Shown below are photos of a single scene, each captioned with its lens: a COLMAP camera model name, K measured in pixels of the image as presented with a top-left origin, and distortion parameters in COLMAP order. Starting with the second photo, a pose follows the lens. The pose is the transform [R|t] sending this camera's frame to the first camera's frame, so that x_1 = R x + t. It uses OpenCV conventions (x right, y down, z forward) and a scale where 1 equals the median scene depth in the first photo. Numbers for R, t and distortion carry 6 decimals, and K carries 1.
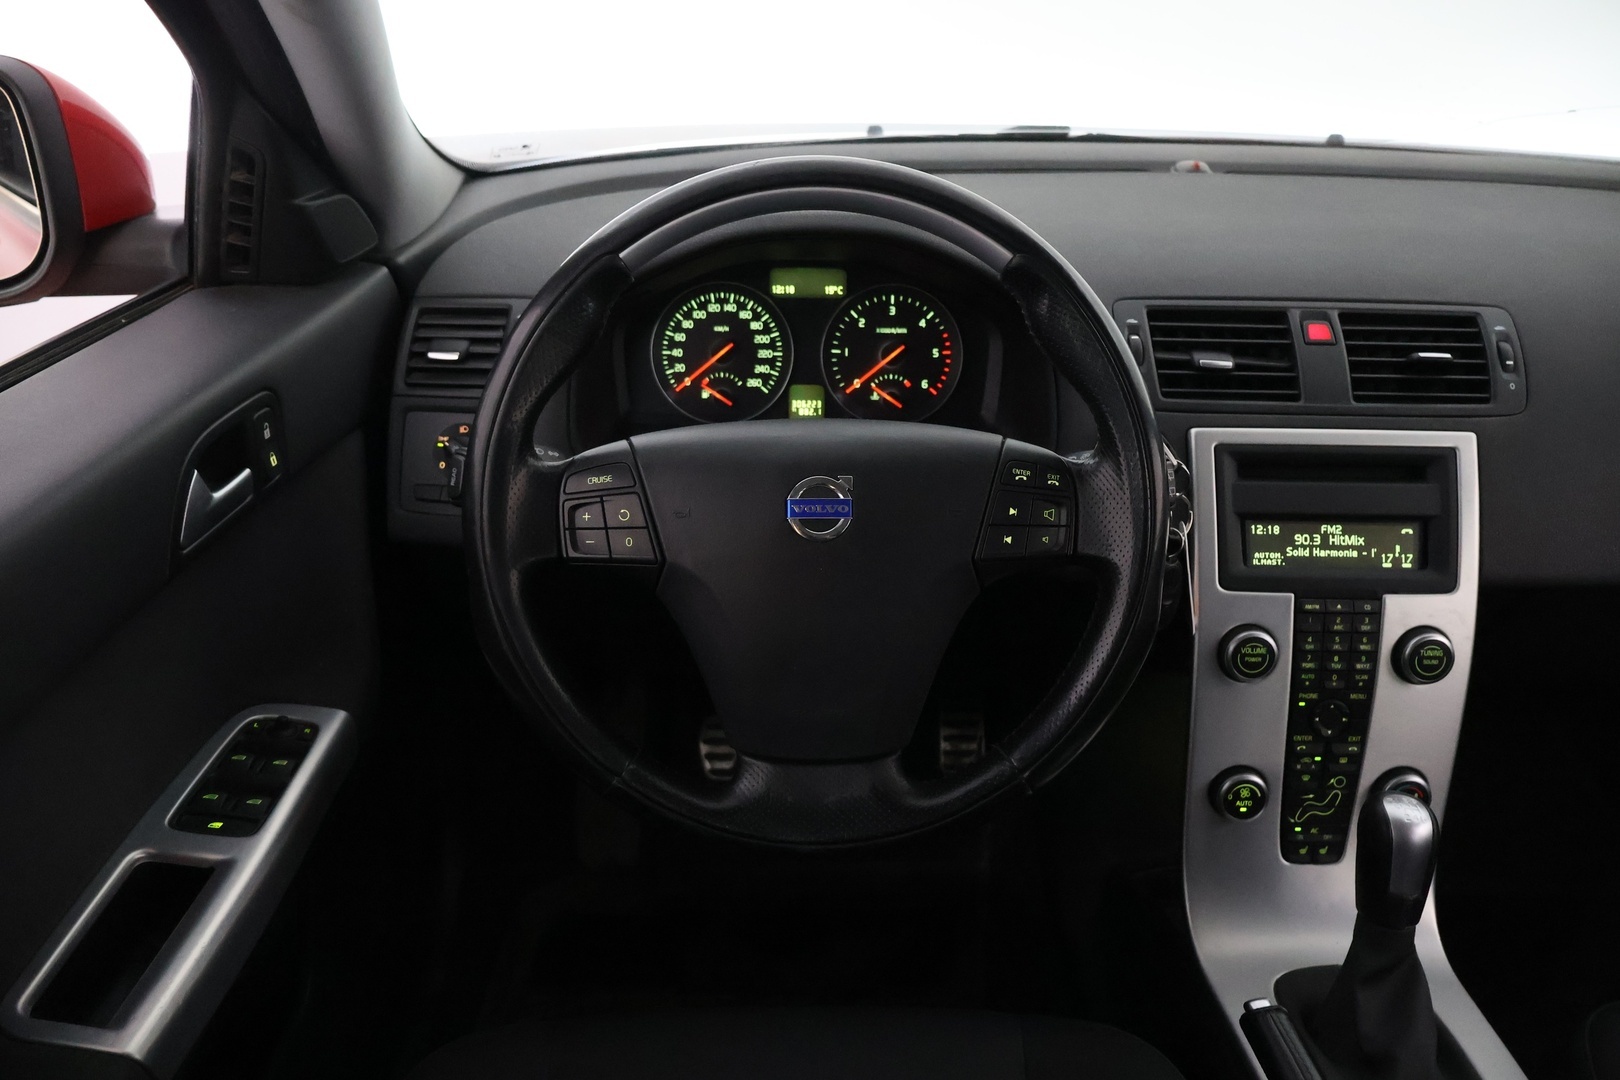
lens RADIAL K [[1343.4, 0, 799.4], [0, 1343.4, 535.6], [0, 0, 1]] dist [-0.006418, 0.014971]
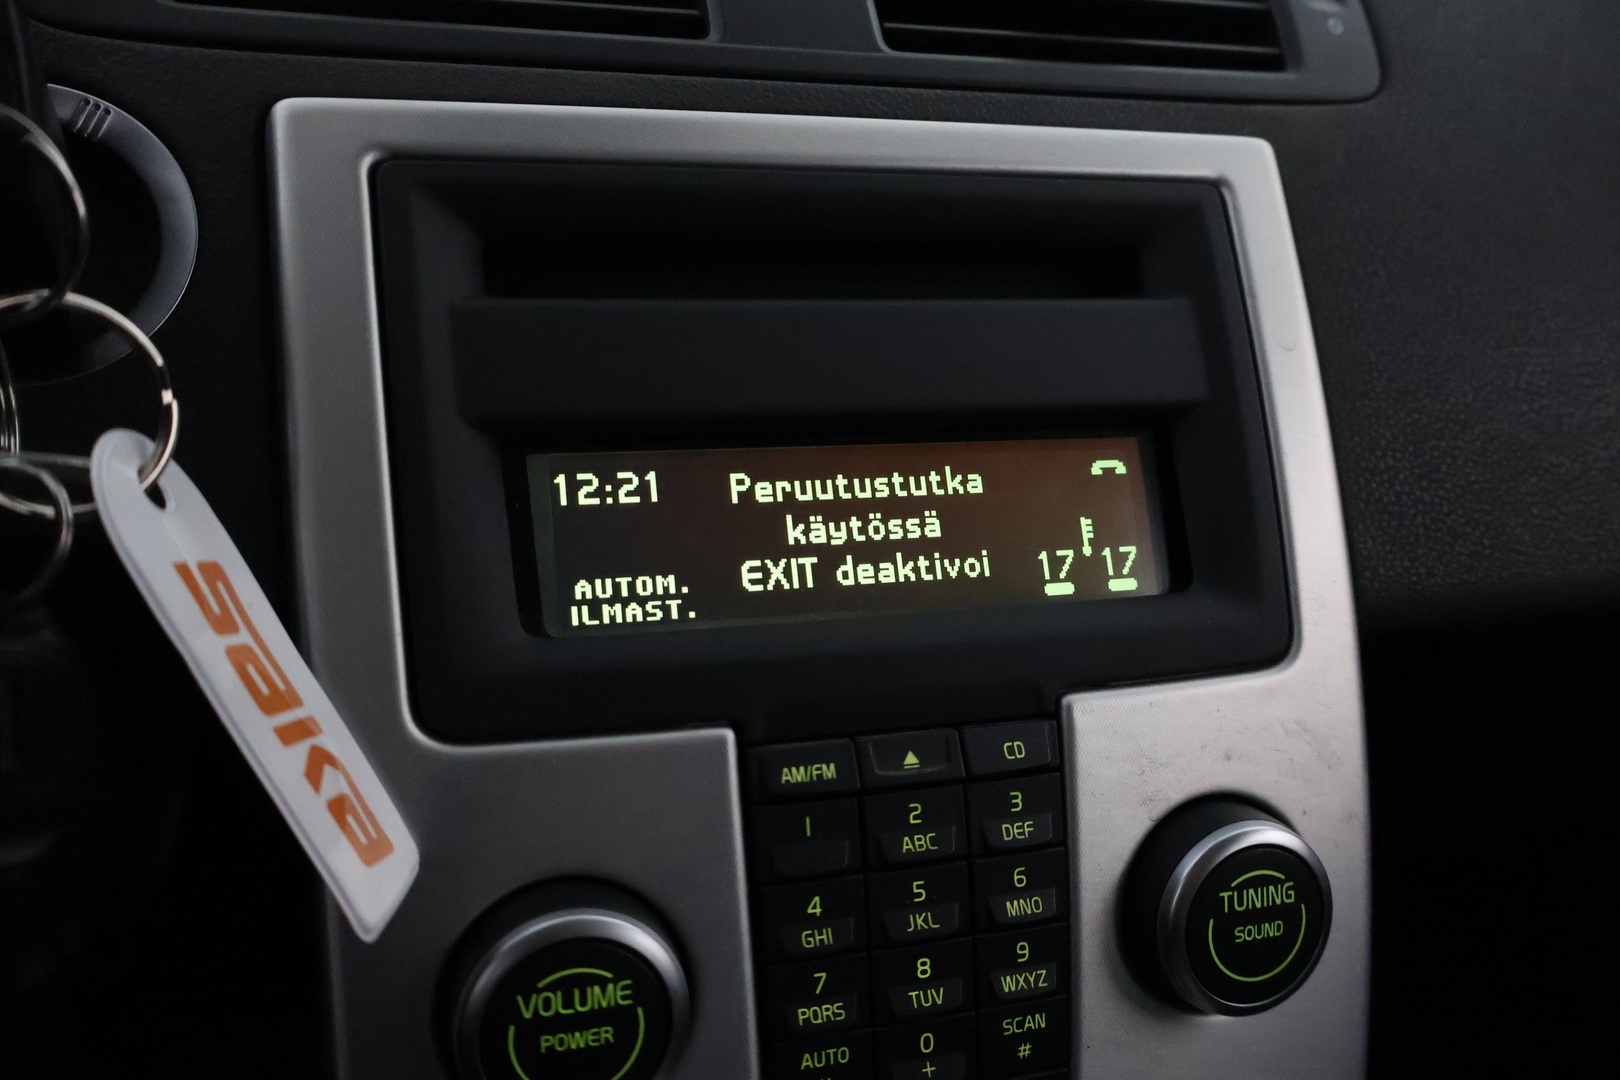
lens RADIAL K [[1343.4, 0, 802.2], [0, 1343.4, 547.7], [0, 0, 1]] dist [-0.006418, 0.014971]
pose [[0.960040, -0.070637, 0.270800, 0.312803], [0.102420, 0.989176, -0.105075, 0.037363], [-0.260447, 0.128611, 0.956884, 0.748960]]
